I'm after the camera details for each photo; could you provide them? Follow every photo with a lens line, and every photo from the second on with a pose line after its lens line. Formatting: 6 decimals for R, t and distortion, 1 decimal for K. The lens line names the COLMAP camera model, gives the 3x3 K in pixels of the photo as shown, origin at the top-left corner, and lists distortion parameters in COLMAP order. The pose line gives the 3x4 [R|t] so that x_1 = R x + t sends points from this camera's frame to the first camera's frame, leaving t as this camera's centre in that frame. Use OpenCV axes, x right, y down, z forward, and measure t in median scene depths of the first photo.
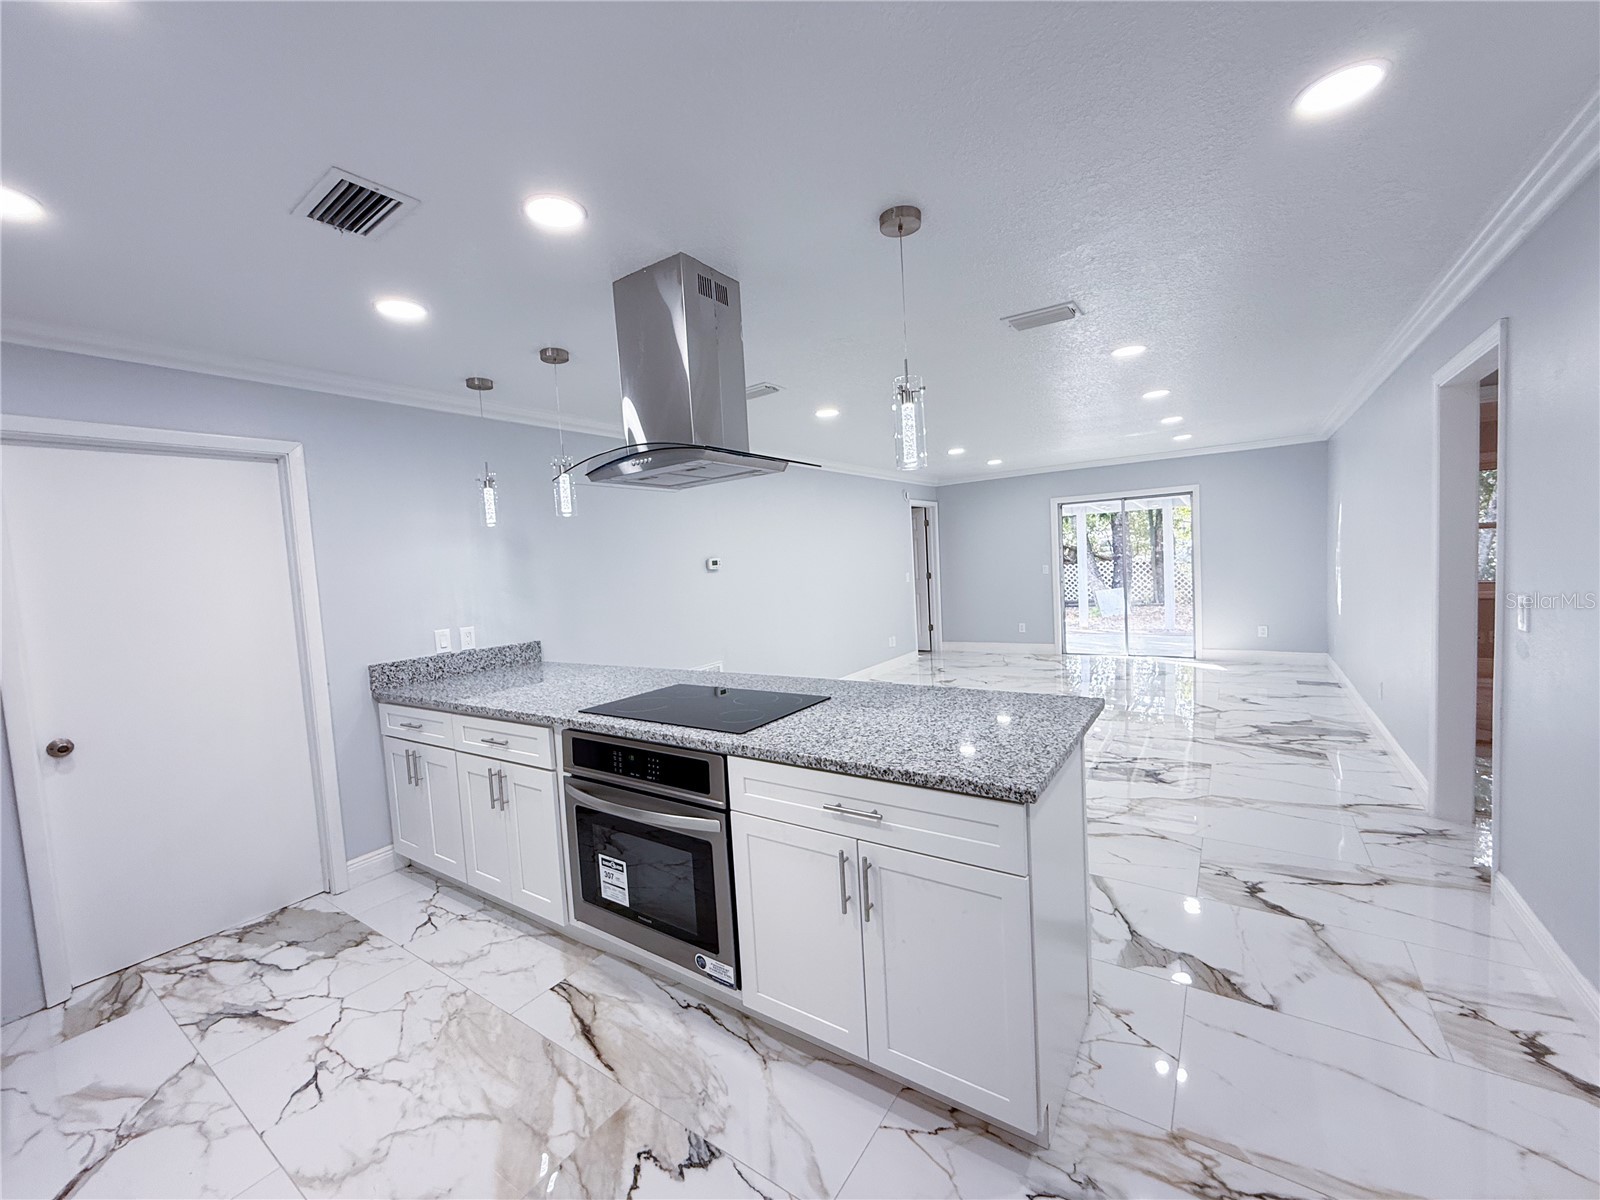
lens RADIAL K [[638.5, 0, 792.9], [0, 638.5, 599.6], [0, 0, 1]] dist [0.002399, 0.000060]
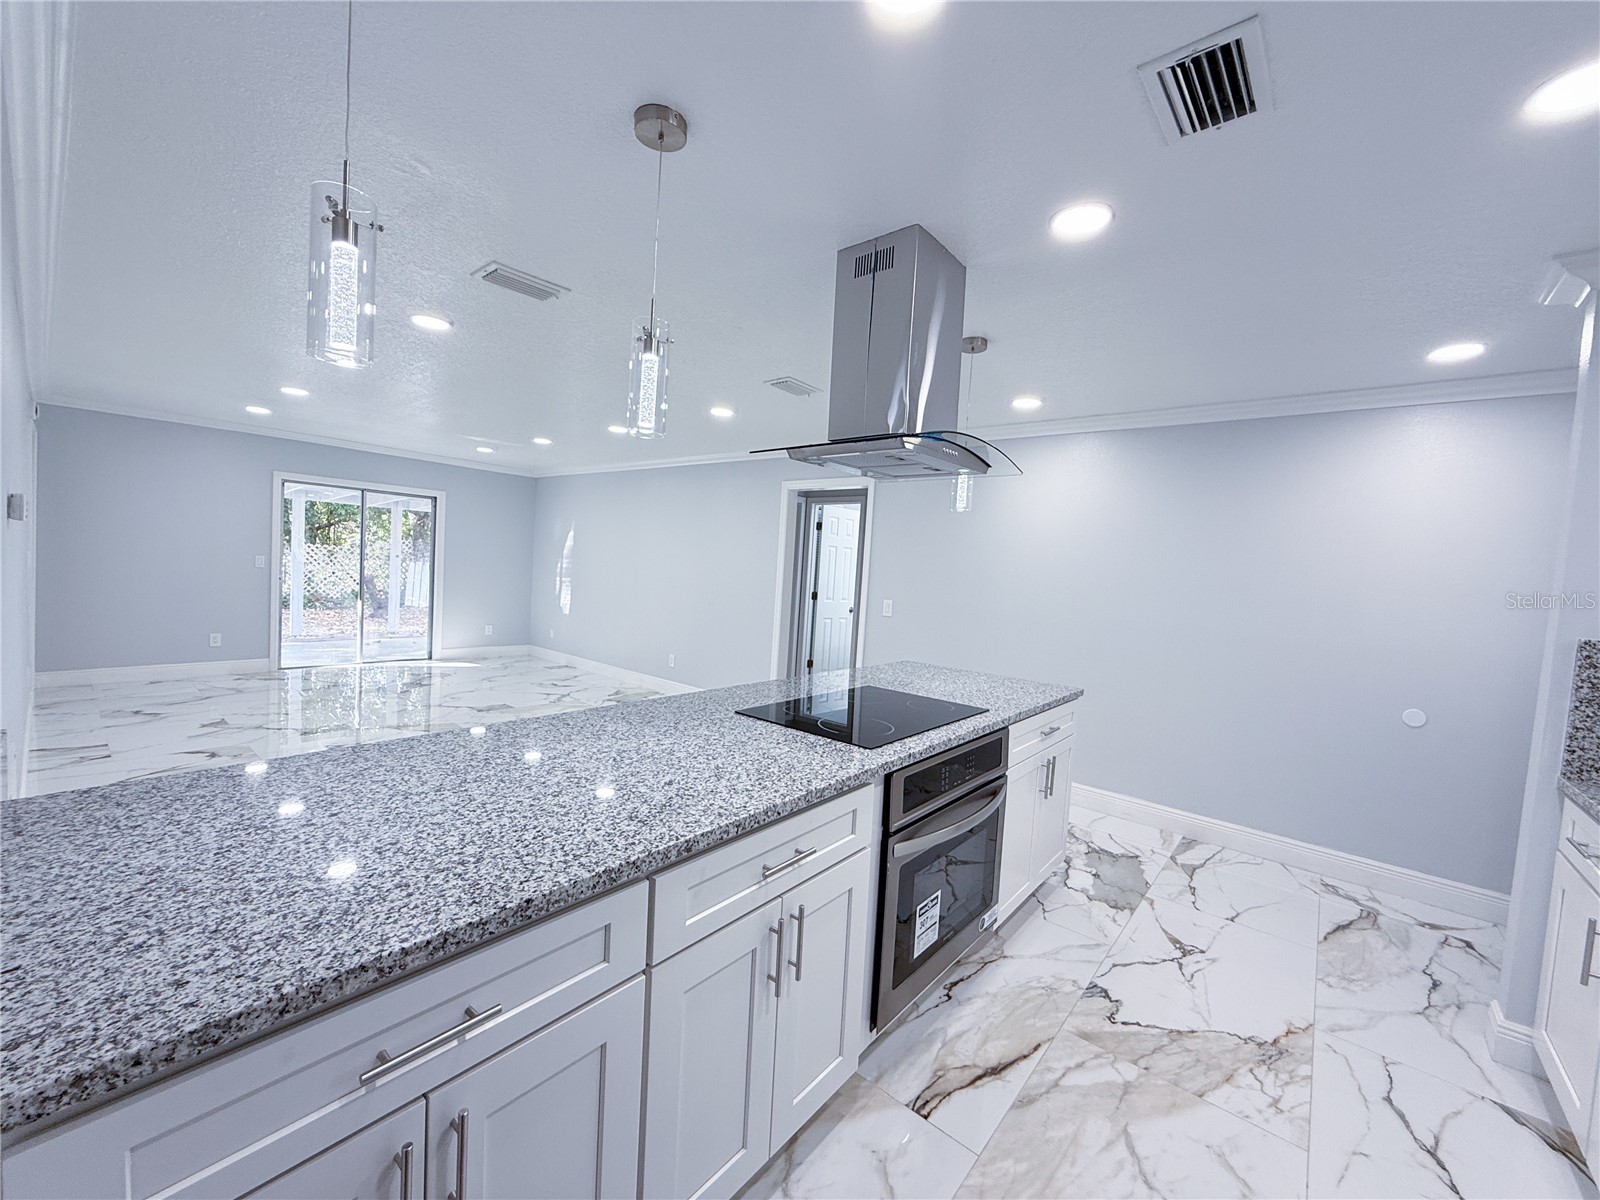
lens RADIAL K [[632.6, 0, 800.0], [0, 632.6, 600.0], [0, 0, 1]] dist [-0.003097, -0.000274]
pose [[0.091617, 0.008803, 0.995755, -1.315109], [-0.002752, 0.999959, -0.008587, 0.015613], [-0.995791, -0.001954, 0.091638, 1.258822]]
